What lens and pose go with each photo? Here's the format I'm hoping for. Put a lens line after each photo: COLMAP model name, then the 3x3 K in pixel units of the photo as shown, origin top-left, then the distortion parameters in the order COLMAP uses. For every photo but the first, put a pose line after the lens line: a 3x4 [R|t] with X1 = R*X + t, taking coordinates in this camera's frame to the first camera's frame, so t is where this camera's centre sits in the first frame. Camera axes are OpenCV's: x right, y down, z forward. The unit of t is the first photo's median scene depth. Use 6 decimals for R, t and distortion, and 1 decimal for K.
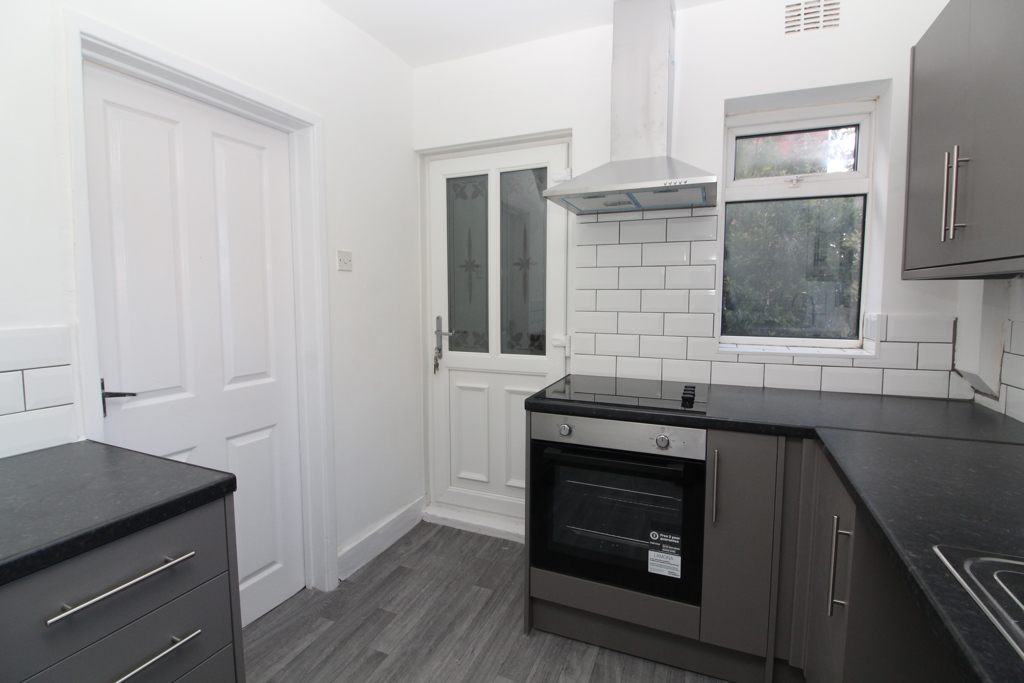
lens RADIAL K [[479.4, 0, 513.7], [0, 479.4, 334.3], [0, 0, 1]] dist [-0.014403, -0.001753]
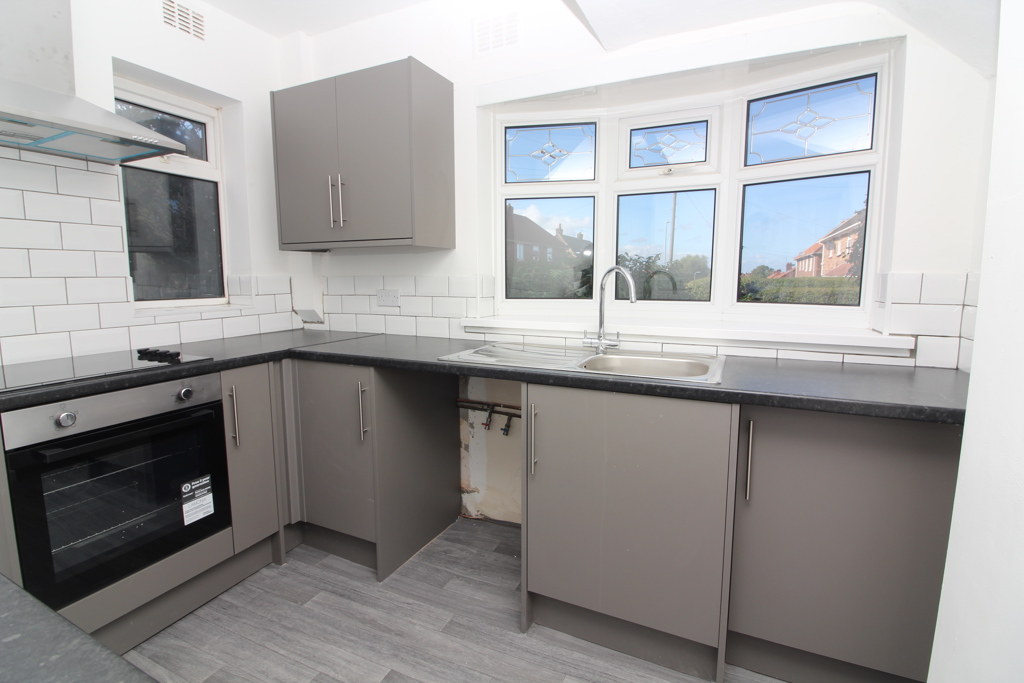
lens RADIAL K [[479.4, 0, 513.1], [0, 479.4, 338.5], [0, 0, 1]] dist [-0.014403, -0.001753]
pose [[0.040717, -0.129295, 0.990770, -0.656857], [0.088142, 0.988191, 0.125336, 0.034851], [-0.995275, 0.082225, 0.051633, 0.215295]]
